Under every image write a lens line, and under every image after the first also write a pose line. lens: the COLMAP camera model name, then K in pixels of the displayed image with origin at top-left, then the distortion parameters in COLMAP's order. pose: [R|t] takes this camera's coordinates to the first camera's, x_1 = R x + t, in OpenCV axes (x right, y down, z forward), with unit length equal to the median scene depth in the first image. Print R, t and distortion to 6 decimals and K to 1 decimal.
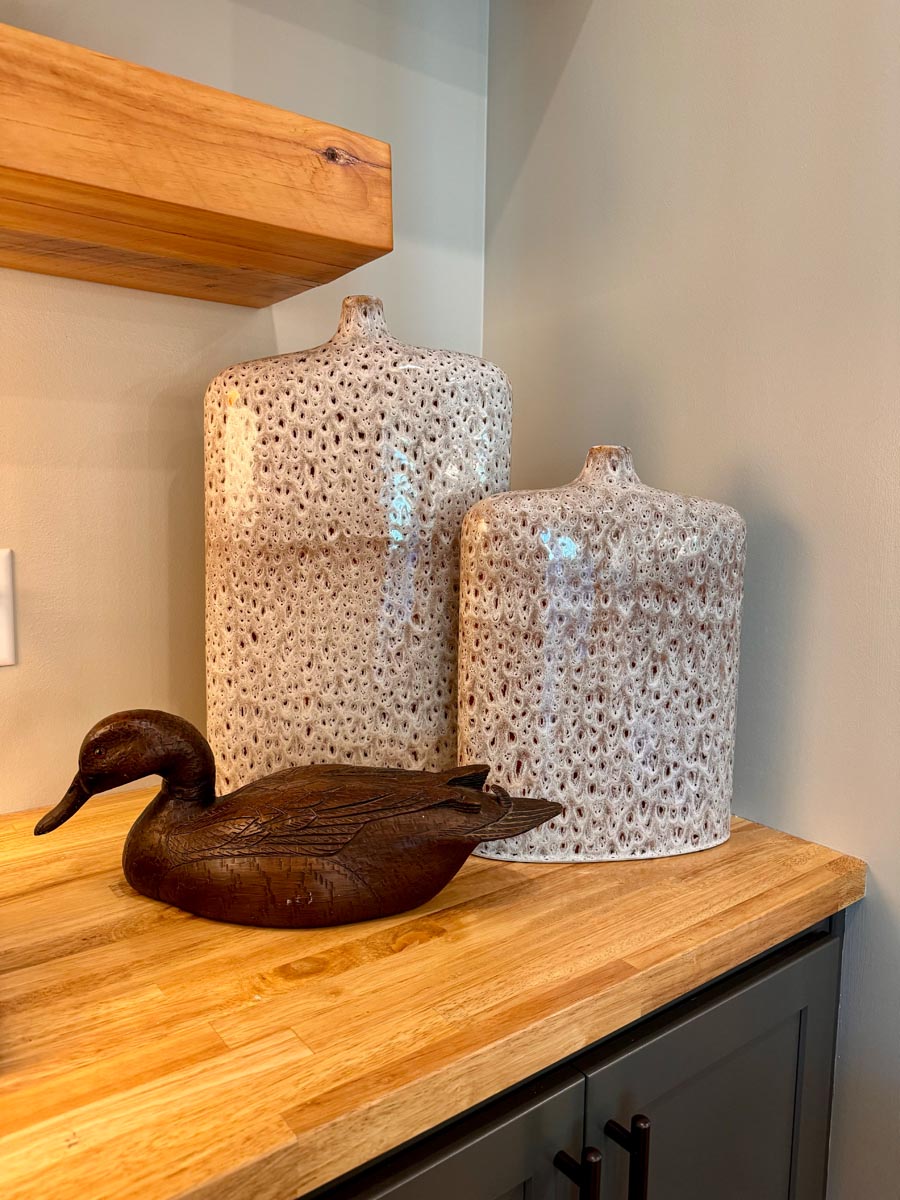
lens RADIAL K [[816.2, 0, 455.3], [0, 816.2, 594.9], [0, 0, 1]] dist [0.042205, -0.031177]
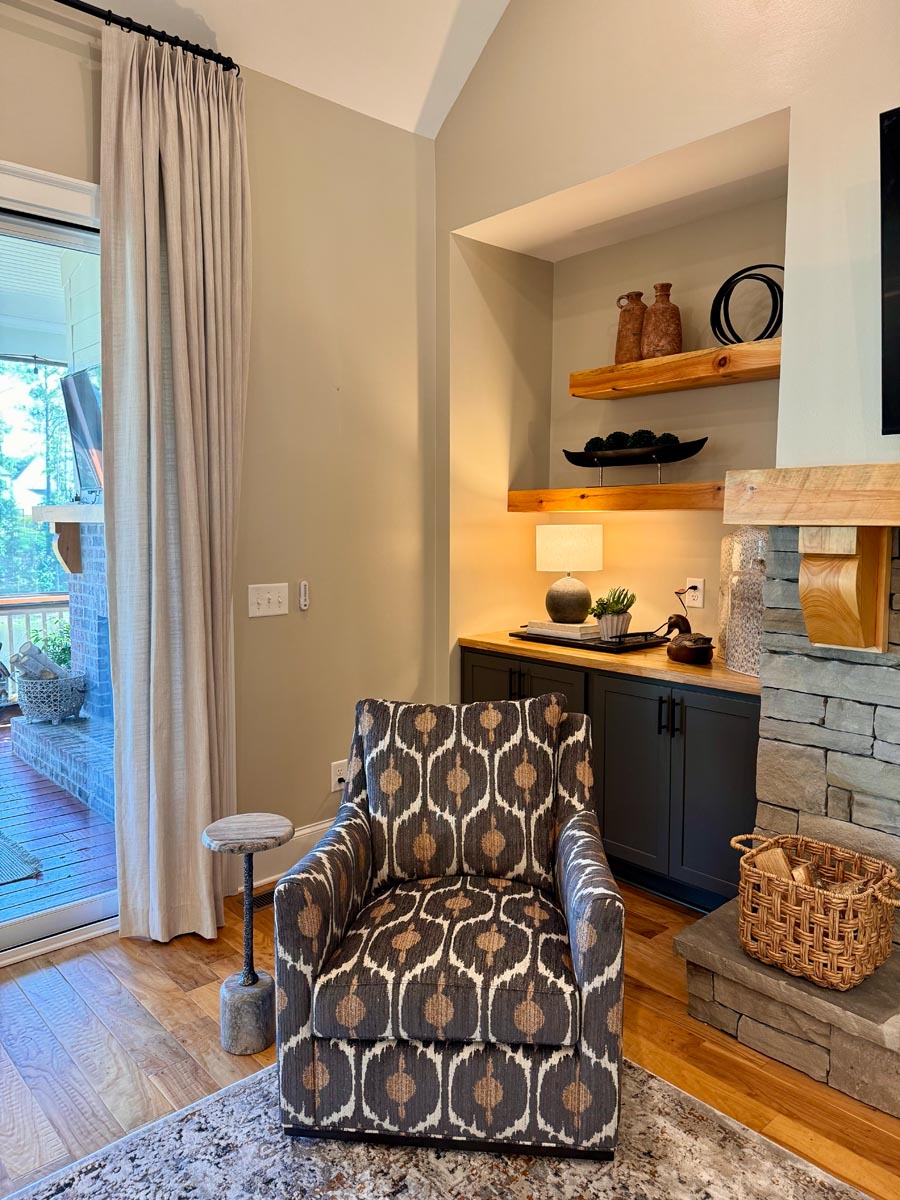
lens RADIAL K [[816.2, 0, 448.2], [0, 816.2, 611.7], [0, 0, 1]] dist [0.042205, -0.031177]
pose [[0.076471, 0.097133, -0.992329, 3.732218], [-0.103816, 0.990610, 0.088964, -0.133897], [0.991652, 0.096217, 0.085837, -0.640882]]
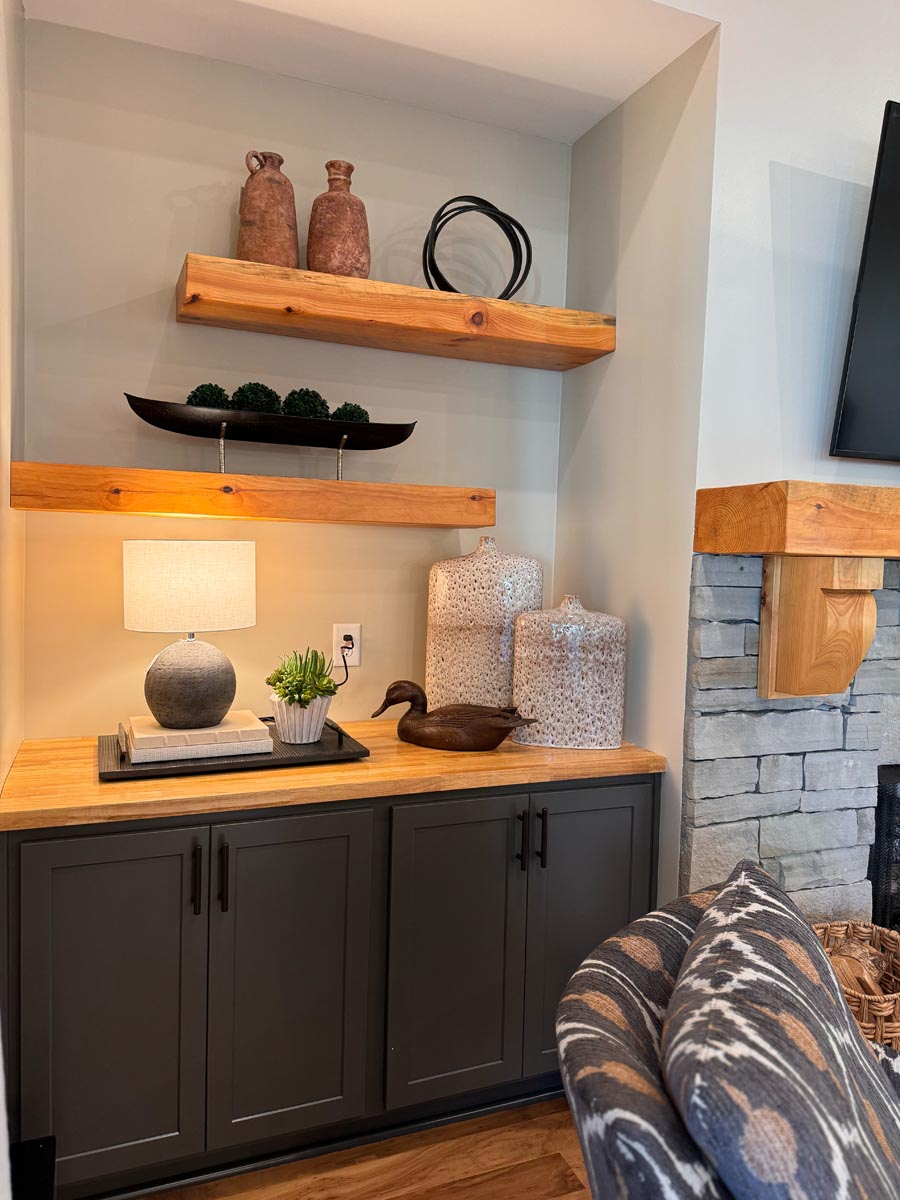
lens RADIAL K [[857.8, 0, 440.3], [0, 857.8, 610.3], [0, 0, 1]] dist [0.027695, -0.032681]
pose [[0.958485, 0.031625, -0.283383, 0.585582], [-0.041747, 0.998685, -0.029749, -0.028887], [0.282069, 0.040345, 0.958545, -1.860983]]
